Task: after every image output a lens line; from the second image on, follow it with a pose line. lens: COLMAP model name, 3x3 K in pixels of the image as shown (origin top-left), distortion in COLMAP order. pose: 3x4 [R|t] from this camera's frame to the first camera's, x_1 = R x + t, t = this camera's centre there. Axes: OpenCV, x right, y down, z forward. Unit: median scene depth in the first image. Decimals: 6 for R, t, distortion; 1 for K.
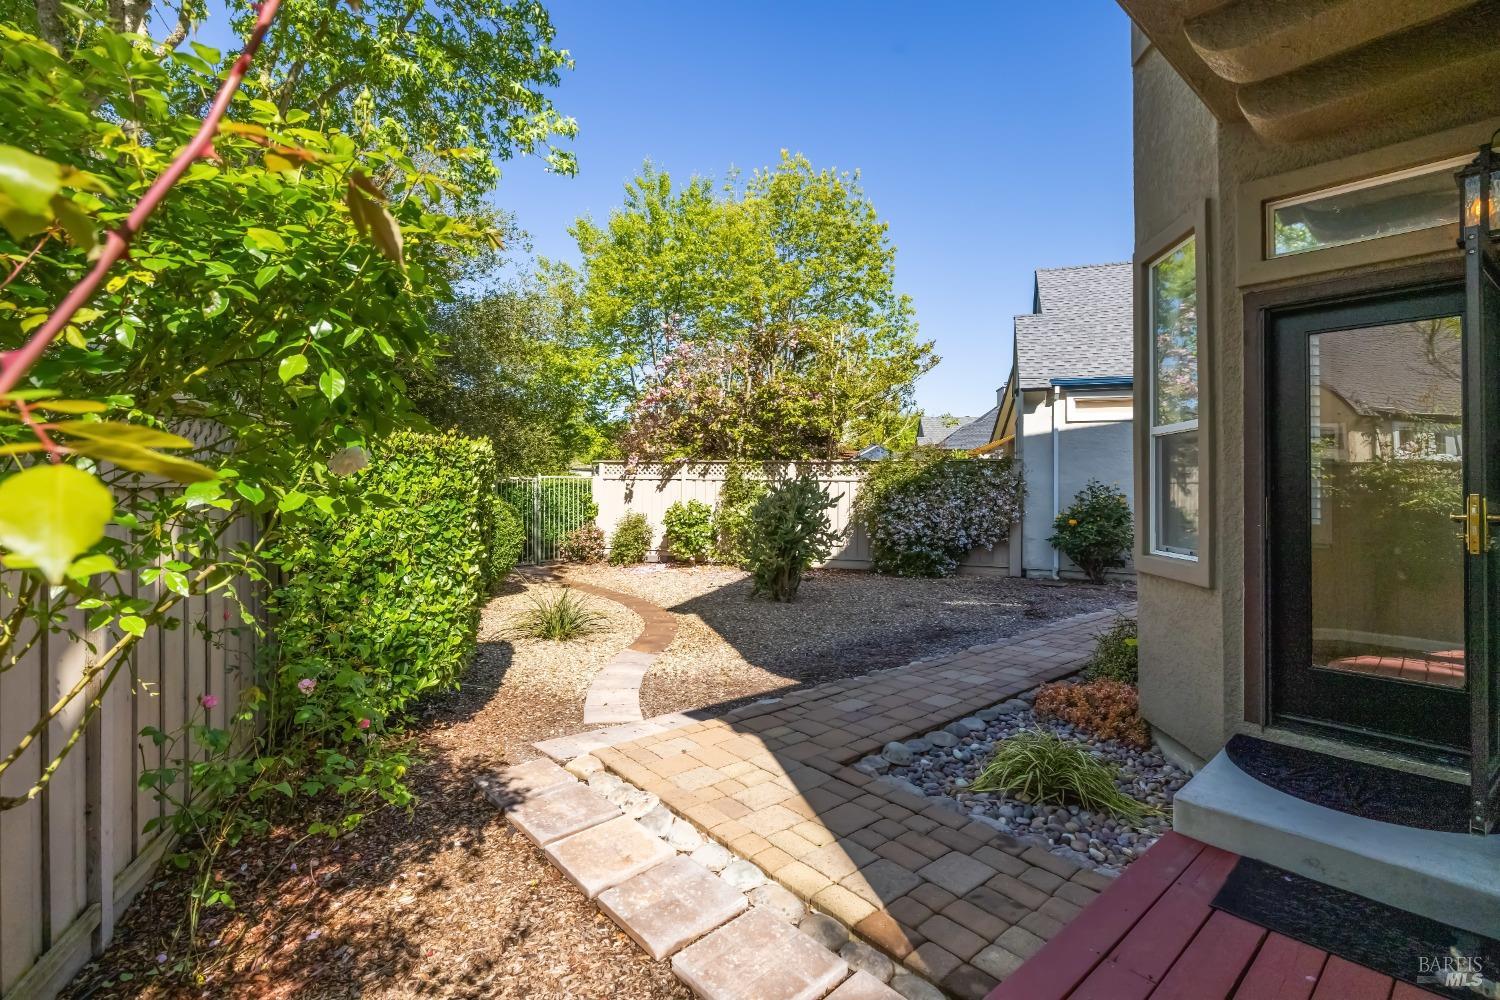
lens RADIAL K [[681.9, 0, 752.4], [0, 681.9, 506.4], [0, 0, 1]] dist [0.001921, 0.000031]
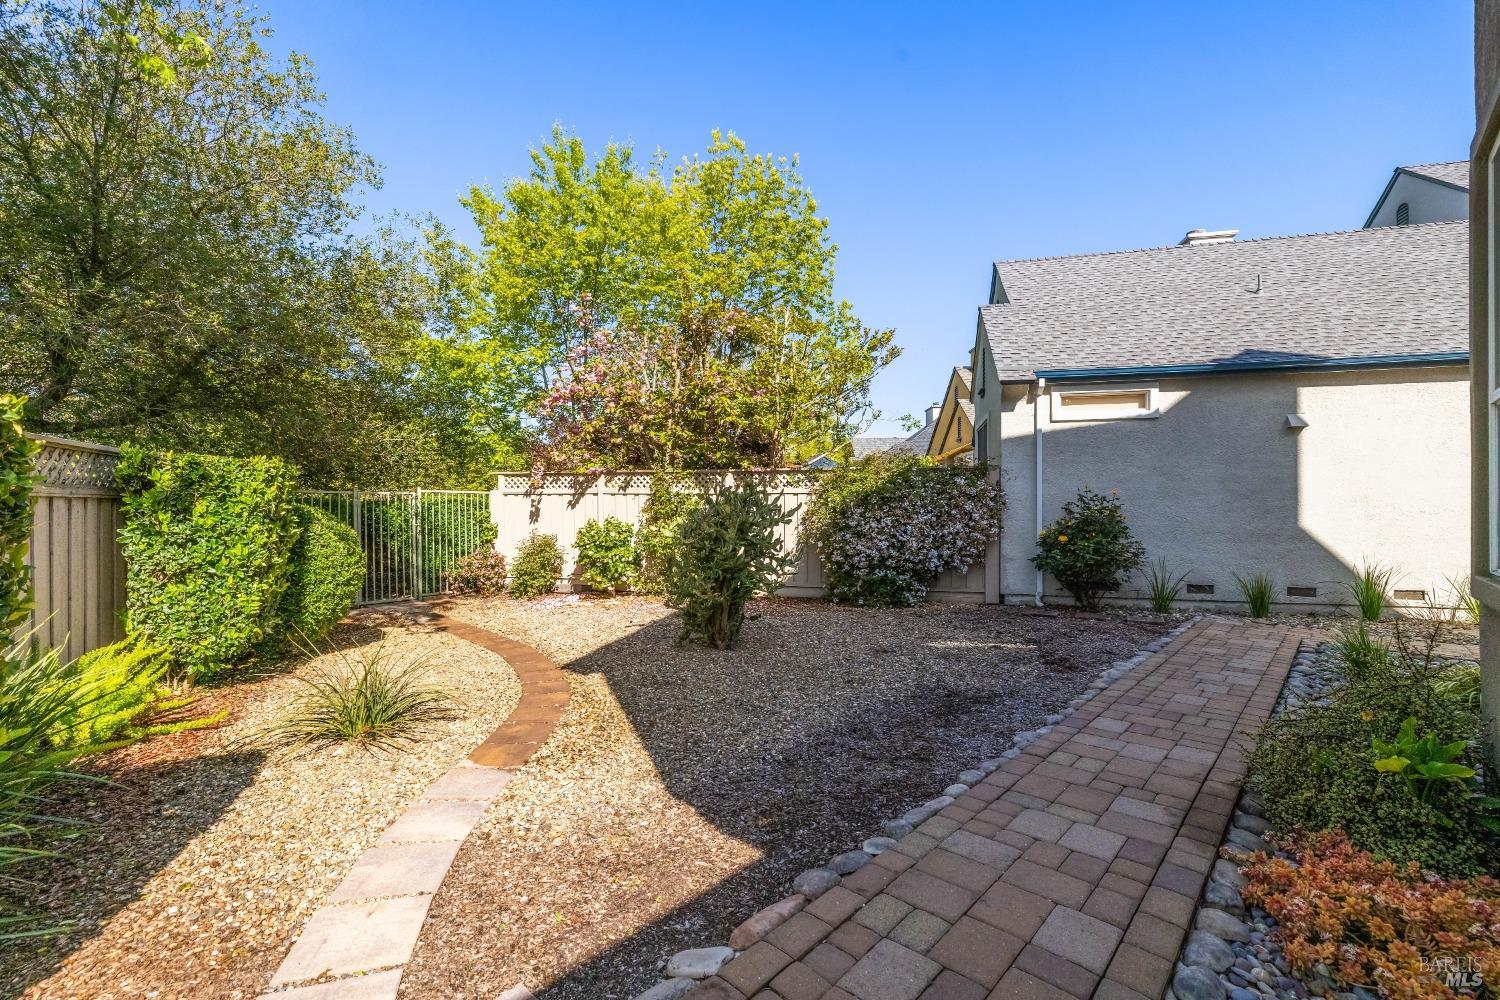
lens RADIAL K [[637.8, 0, 759.3], [0, 637.8, 533.1], [0, 0, 1]] dist [0.000605, -0.000421]
pose [[0.993905, -0.012145, 0.109572, 0.007479], [0.011067, 0.999884, 0.010438, 0.003006], [-0.109686, -0.009162, 0.993924, 0.214898]]
